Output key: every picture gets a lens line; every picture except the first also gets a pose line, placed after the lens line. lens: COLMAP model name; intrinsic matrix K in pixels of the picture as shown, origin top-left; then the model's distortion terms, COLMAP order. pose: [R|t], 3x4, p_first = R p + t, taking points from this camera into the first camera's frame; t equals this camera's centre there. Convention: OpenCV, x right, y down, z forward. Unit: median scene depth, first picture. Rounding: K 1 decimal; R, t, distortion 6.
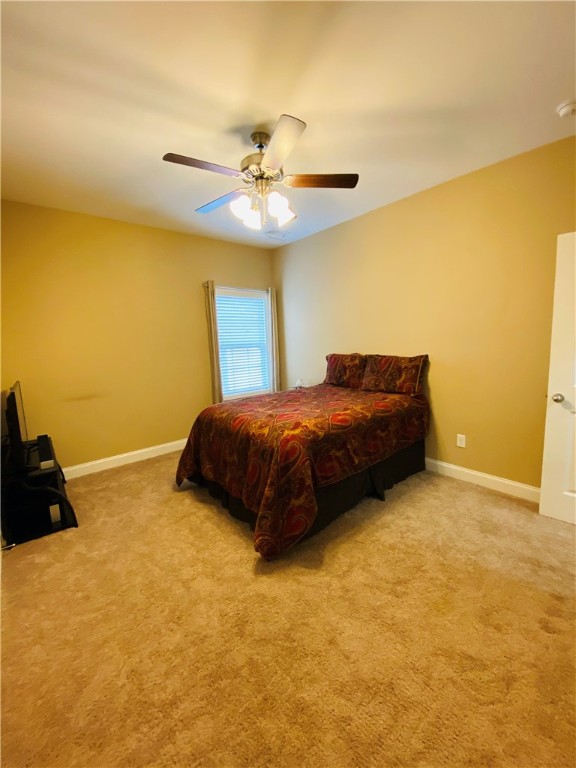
lens RADIAL K [[320.5, 0, 288.8], [0, 320.5, 369.8], [0, 0, 1]] dist [-0.000517, -0.000316]
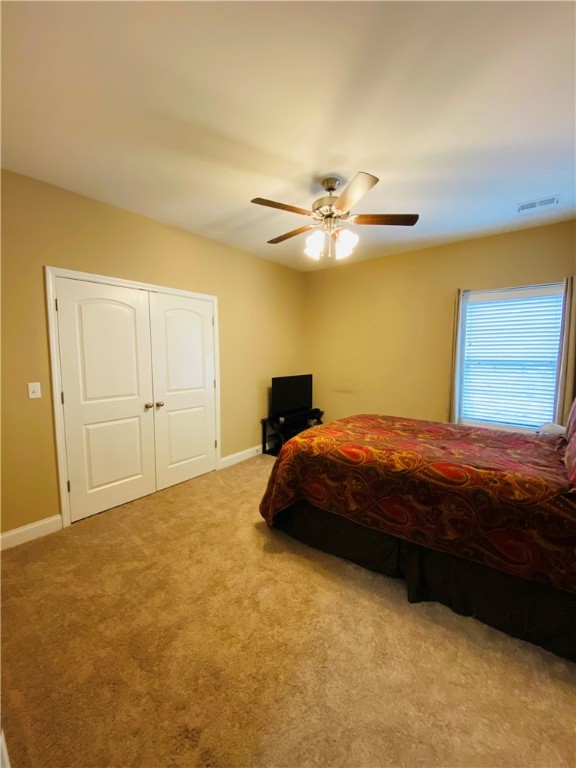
lens RADIAL K [[310.9, 0, 287.3], [0, 310.9, 382.7], [0, 0, 1]] dist [0.029175, -0.022467]
pose [[0.195071, 0.125536, -0.972722, 0.989582], [-0.111171, 0.988213, 0.105241, -0.109375], [0.974468, 0.087609, 0.206728, 0.668402]]
